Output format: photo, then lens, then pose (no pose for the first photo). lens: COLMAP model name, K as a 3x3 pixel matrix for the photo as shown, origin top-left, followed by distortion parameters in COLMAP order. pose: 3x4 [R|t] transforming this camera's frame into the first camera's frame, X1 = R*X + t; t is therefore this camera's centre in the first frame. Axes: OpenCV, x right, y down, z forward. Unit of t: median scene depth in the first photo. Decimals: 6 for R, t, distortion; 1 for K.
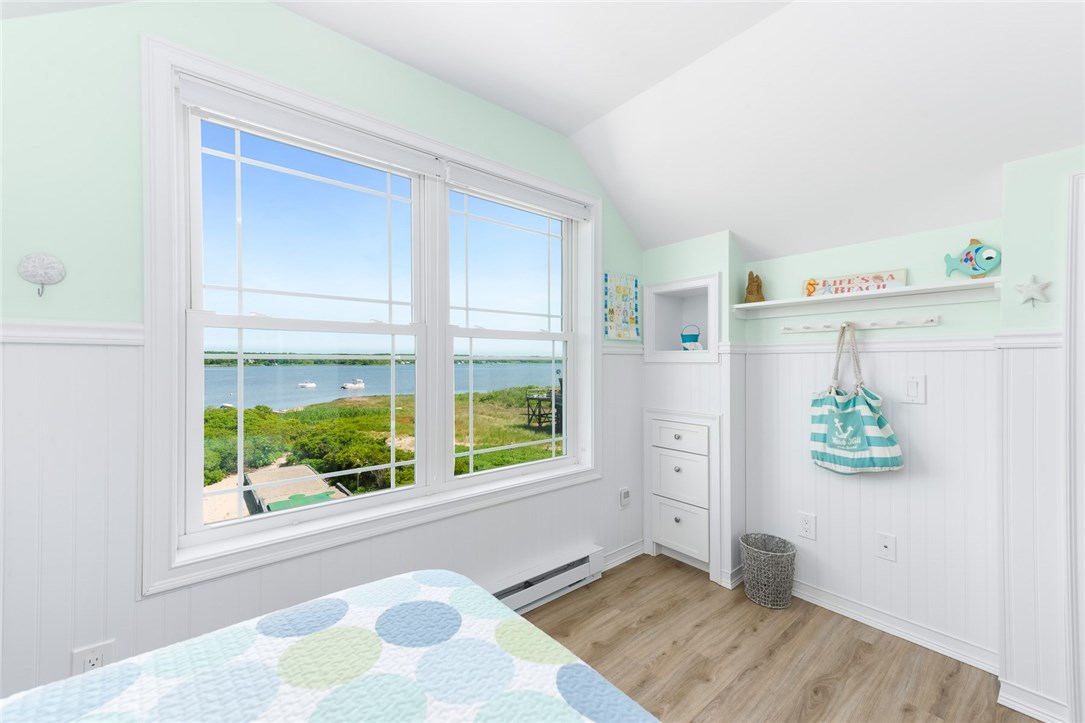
lens RADIAL K [[437.0, 0, 548.4], [0, 437.0, 361.5], [0, 0, 1]] dist [0.023732, -0.003188]
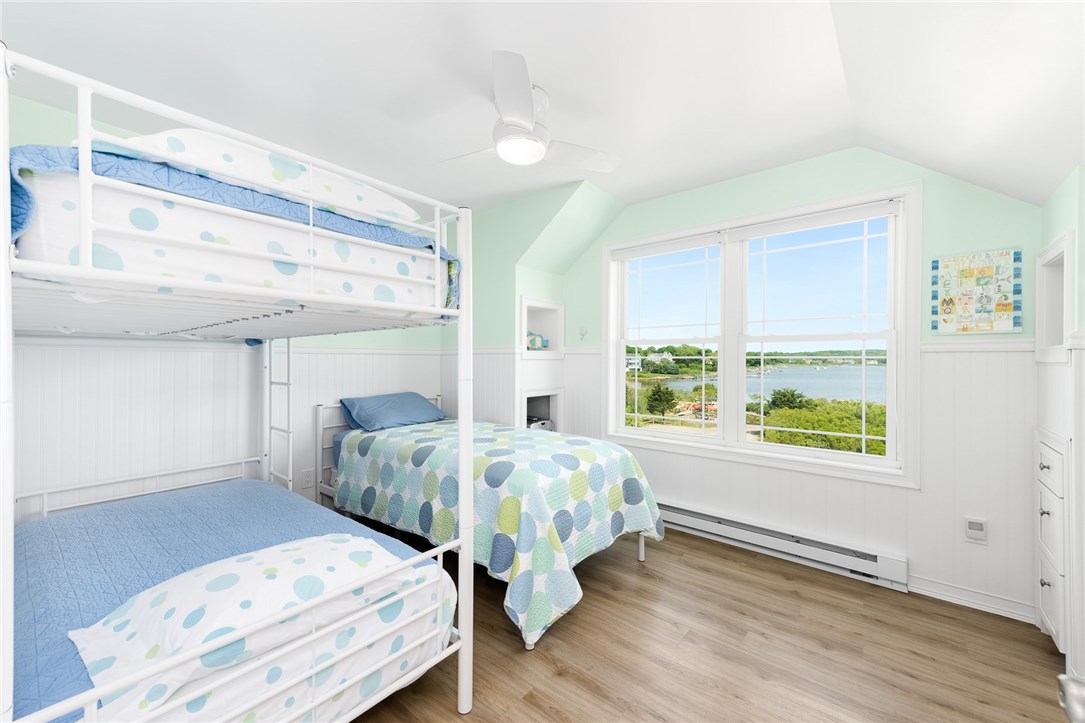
lens RADIAL K [[437.0, 0, 538.1], [0, 437.0, 360.9], [0, 0, 1]] dist [0.023732, -0.003188]
pose [[0.171335, 0.000589, -0.985213, 0.853732], [-0.003592, 0.999994, -0.000027, 0.003260], [0.985206, 0.003544, 0.171336, 0.062795]]
